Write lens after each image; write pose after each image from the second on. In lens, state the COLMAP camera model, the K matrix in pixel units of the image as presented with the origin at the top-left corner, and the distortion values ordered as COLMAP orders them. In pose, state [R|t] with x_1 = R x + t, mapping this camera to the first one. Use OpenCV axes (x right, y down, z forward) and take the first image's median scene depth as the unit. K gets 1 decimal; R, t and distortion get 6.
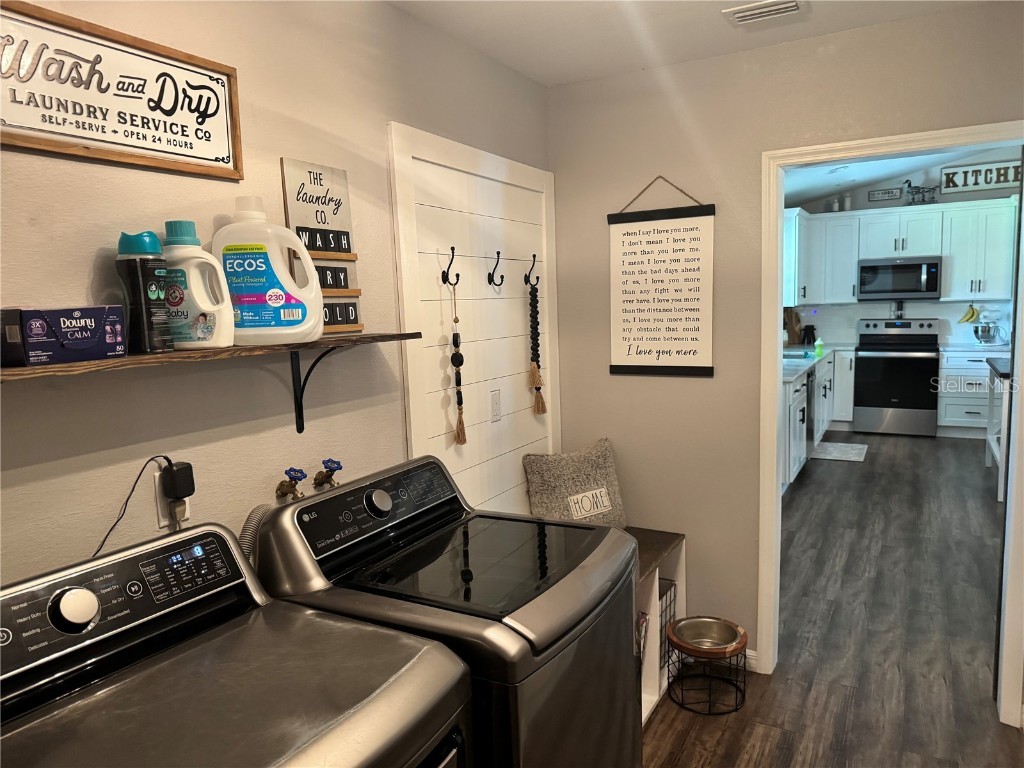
lens RADIAL K [[715.6, 0, 512.7], [0, 715.6, 387.2], [0, 0, 1]] dist [0.063831, -0.081405]
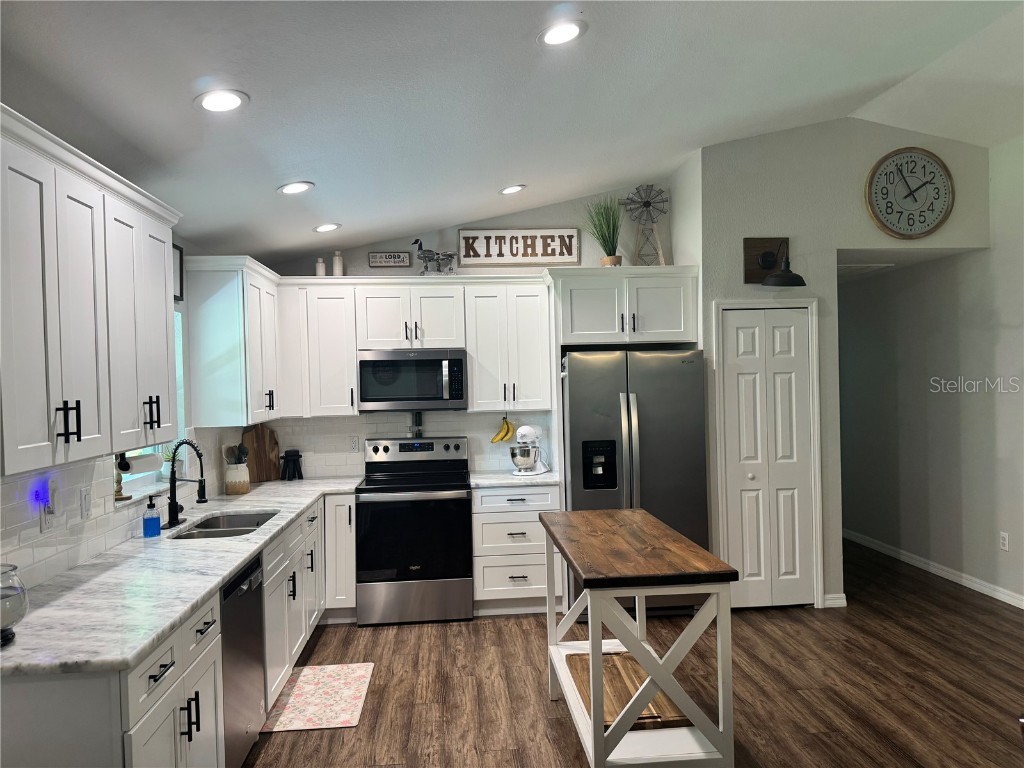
lens RADIAL K [[715.6, 0, 512.3], [0, 715.6, 380.3], [0, 0, 1]] dist [0.063831, -0.081405]
pose [[0.827575, 0.015075, 0.561152, 0.239153], [0.064973, 0.990349, -0.122425, -0.062835], [-0.557582, 0.137776, 0.818609, 0.408399]]
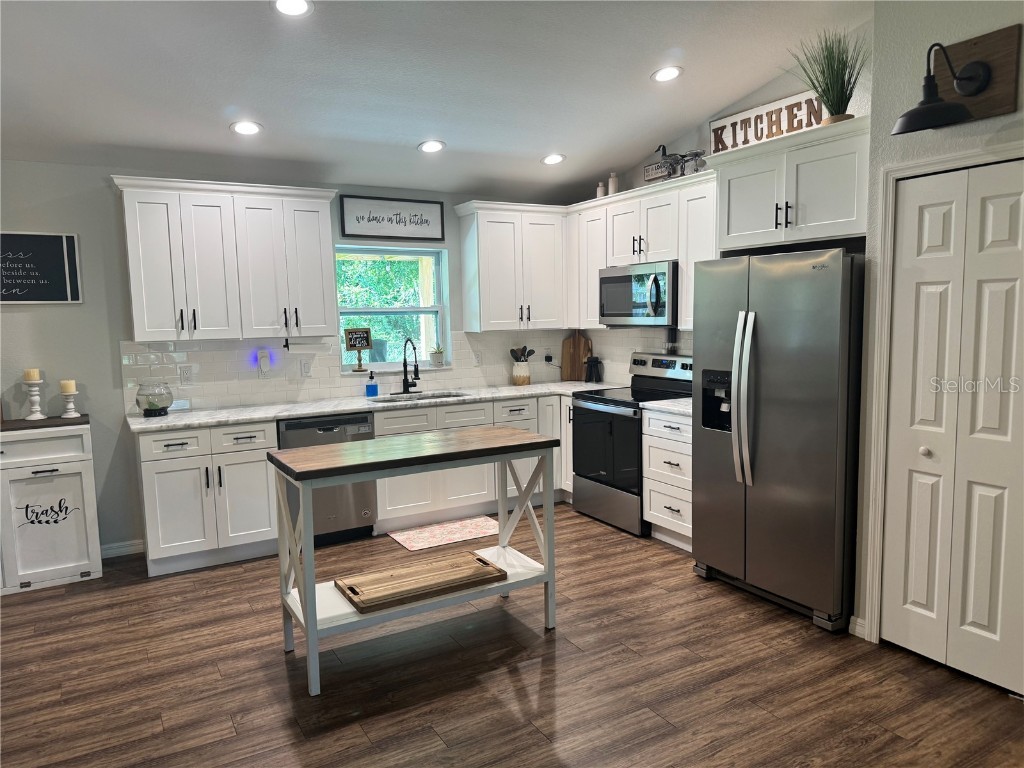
lens RADIAL K [[715.6, 0, 513.9], [0, 715.6, 388.8], [0, 0, 1]] dist [0.063831, -0.081405]
pose [[0.861365, 0.073653, -0.502620, 0.788426], [-0.073052, 0.997109, 0.020921, -0.069344], [0.502707, 0.018697, 0.864255, 0.370358]]
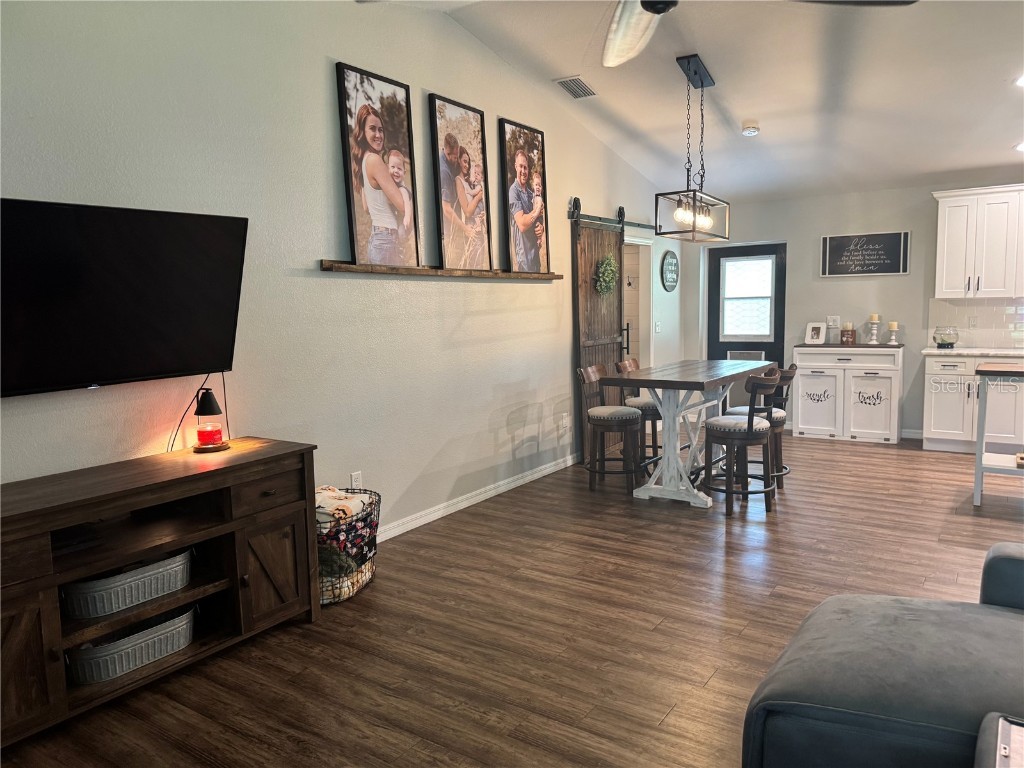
lens RADIAL K [[715.6, 0, 519.5], [0, 715.6, 382.6], [0, 0, 1]] dist [0.063831, -0.081405]
pose [[-0.081665, 0.147585, -0.985672, 1.172729], [-0.093872, 0.983440, 0.155029, -0.060790], [0.992229, 0.105187, -0.066459, 0.278332]]
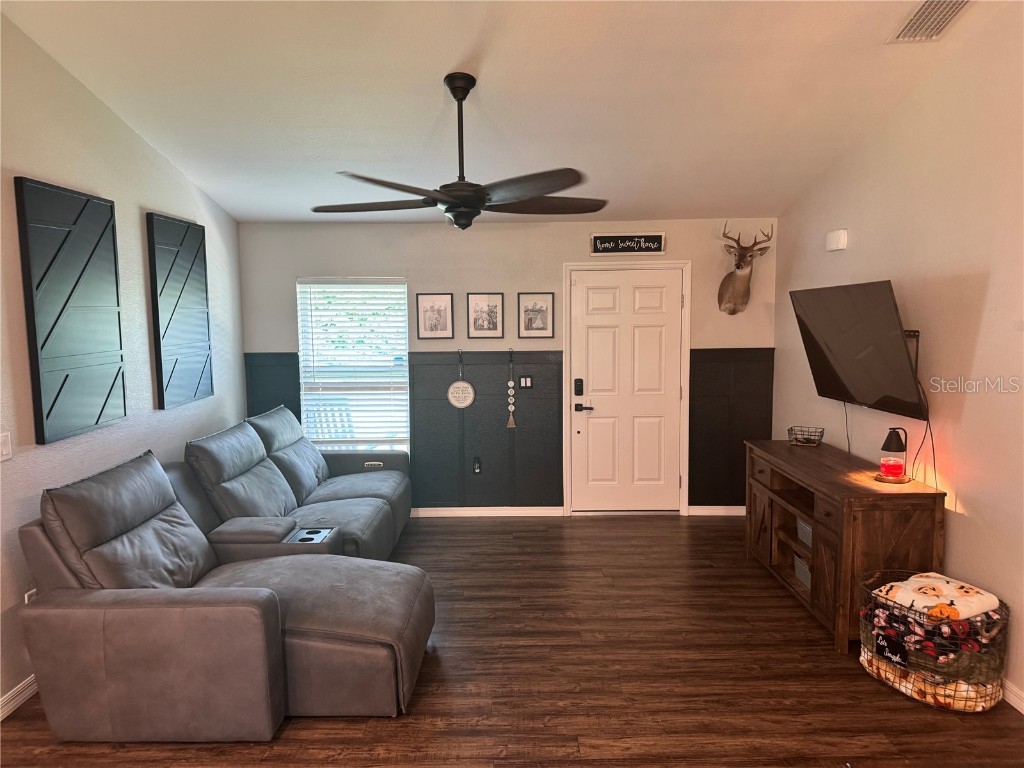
lens RADIAL K [[715.6, 0, 509.7], [0, 715.6, 390.8], [0, 0, 1]] dist [0.063831, -0.081405]
pose [[-0.485924, -0.048457, 0.872657, 0.459394], [0.134030, 0.982520, 0.129190, -0.097022], [-0.863663, 0.179739, -0.470935, 0.522803]]
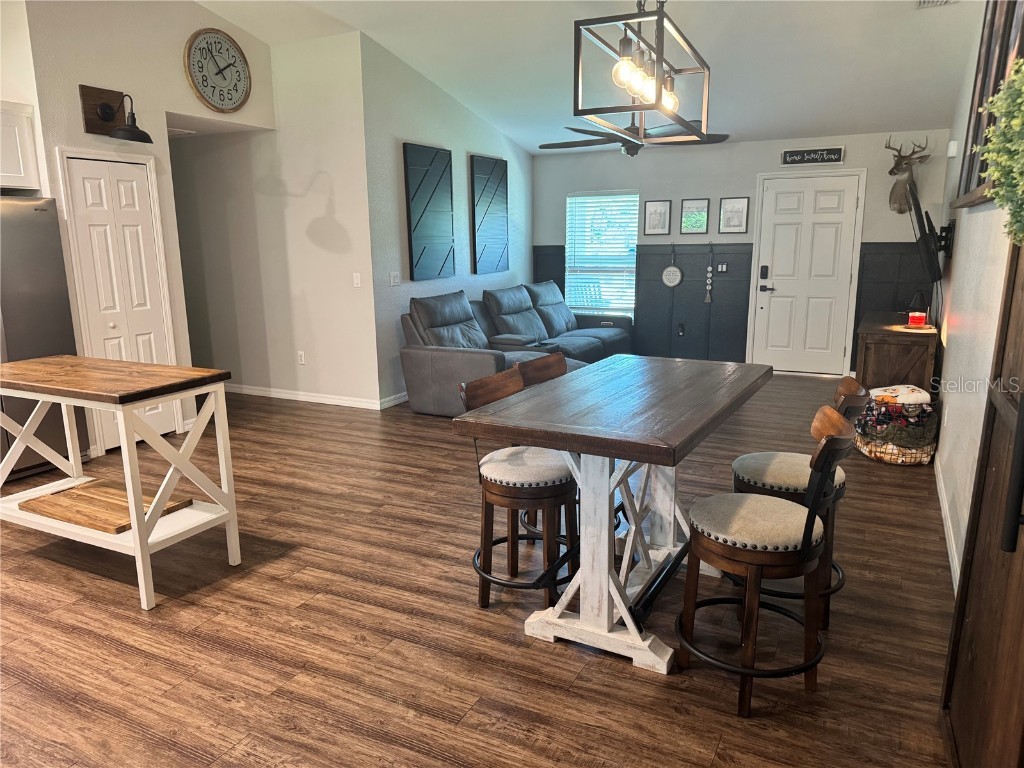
lens RADIAL K [[715.6, 0, 517.6], [0, 715.6, 389.3], [0, 0, 1]] dist [0.063831, -0.081405]
pose [[-0.043113, -0.171831, 0.984182, 0.079090], [0.133413, 0.975285, 0.176122, -0.053468], [-0.990122, 0.138896, -0.019123, 0.473624]]
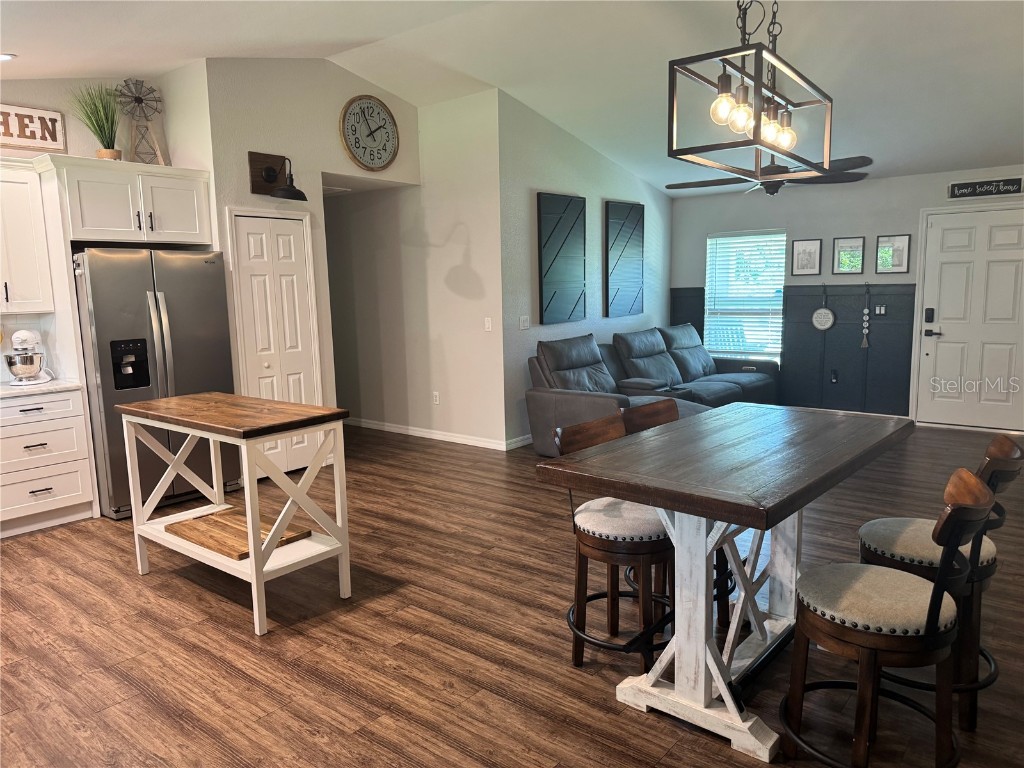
lens RADIAL K [[715.6, 0, 514.1], [0, 715.6, 386.5], [0, 0, 1]] dist [0.063831, -0.081405]
pose [[0.168975, -0.108335, 0.979648, 0.088564], [0.136447, 0.986942, 0.085607, -0.050330], [-0.976130, 0.119205, 0.181551, 0.447205]]
